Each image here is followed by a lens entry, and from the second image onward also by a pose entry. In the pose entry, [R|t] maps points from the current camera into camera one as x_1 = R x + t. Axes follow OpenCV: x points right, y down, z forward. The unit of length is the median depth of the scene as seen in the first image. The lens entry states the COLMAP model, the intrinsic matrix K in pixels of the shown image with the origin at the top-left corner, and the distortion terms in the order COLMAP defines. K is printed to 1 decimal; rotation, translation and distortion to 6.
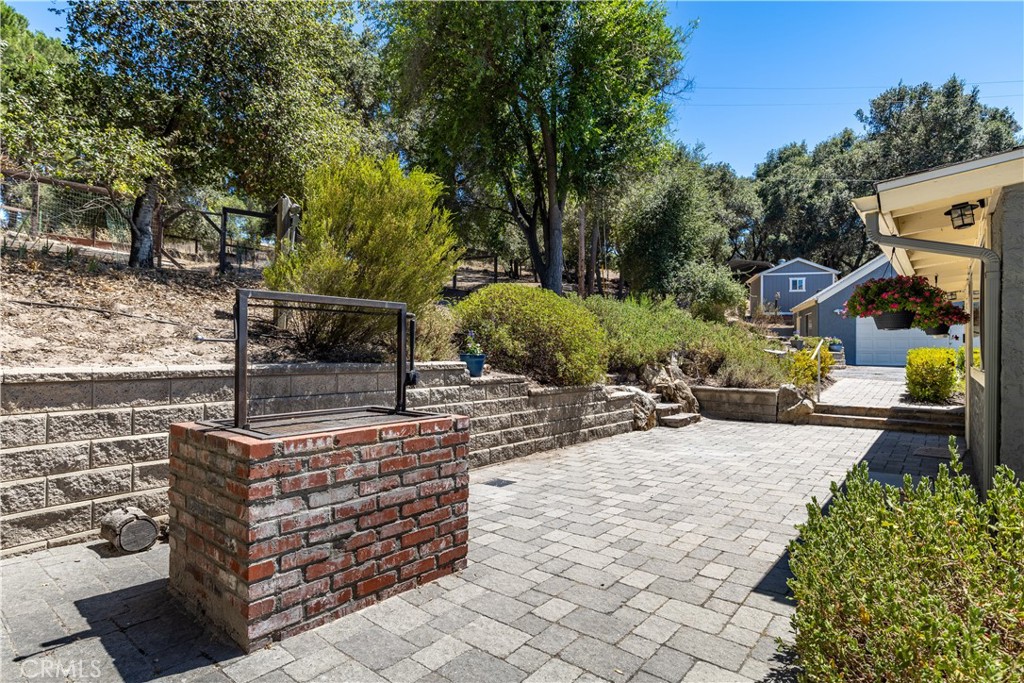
lens RADIAL K [[530.1, 0, 513.3], [0, 530.1, 338.0], [0, 0, 1]] dist [-0.000275, 0.000245]
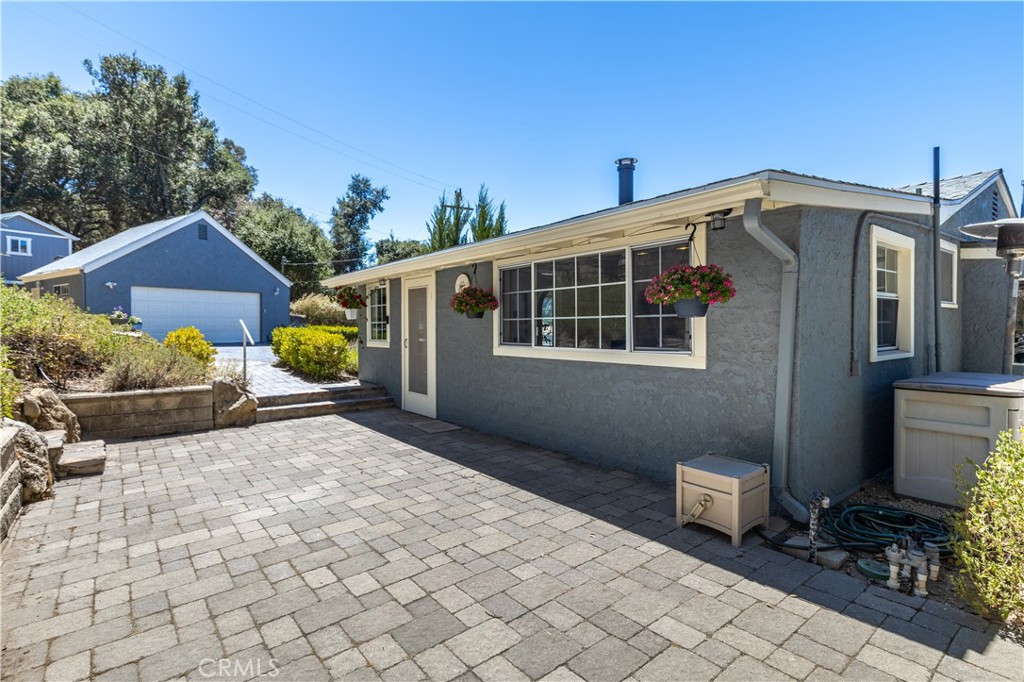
lens RADIAL K [[502.3, 0, 515.3], [0, 502.3, 335.5], [0, 0, 1]] dist [-0.001799, 0.000365]
pose [[0.222150, -0.026845, 0.974643, -0.030545], [-0.014430, 0.999421, 0.030817, -0.001020], [-0.974906, -0.020910, 0.221634, 0.112611]]
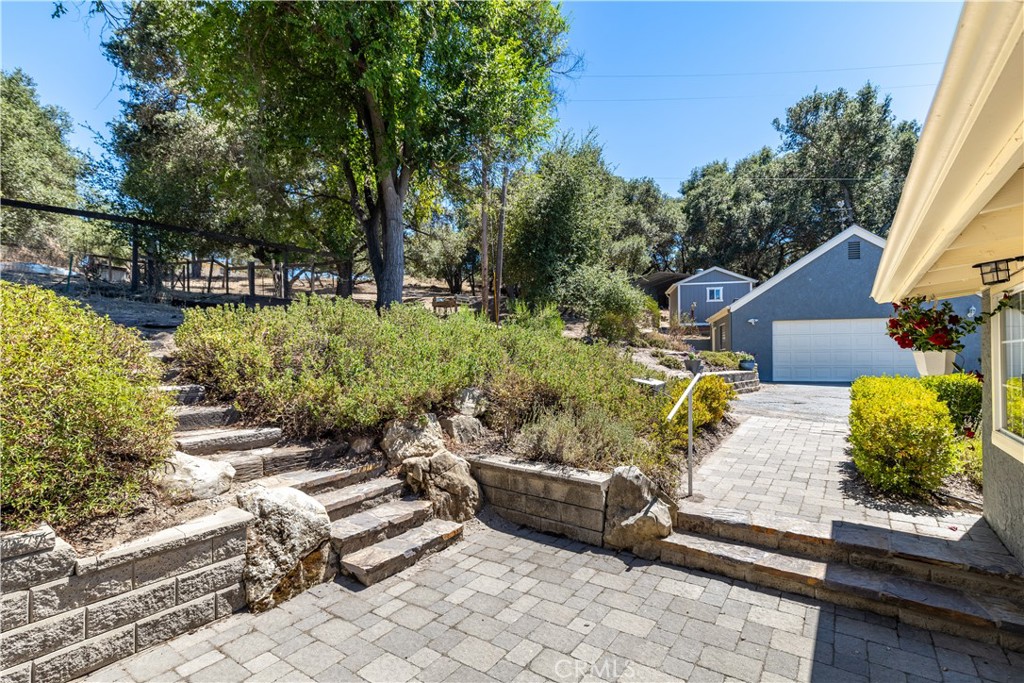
lens RADIAL K [[472.0, 0, 502.1], [0, 472.0, 352.8], [0, 0, 1]] dist [0.007381, -0.001851]
pose [[0.998722, -0.015171, 0.048203, 0.104385], [0.014758, 0.999851, 0.008899, -0.007070], [-0.048331, -0.008176, 0.998798, 0.153991]]
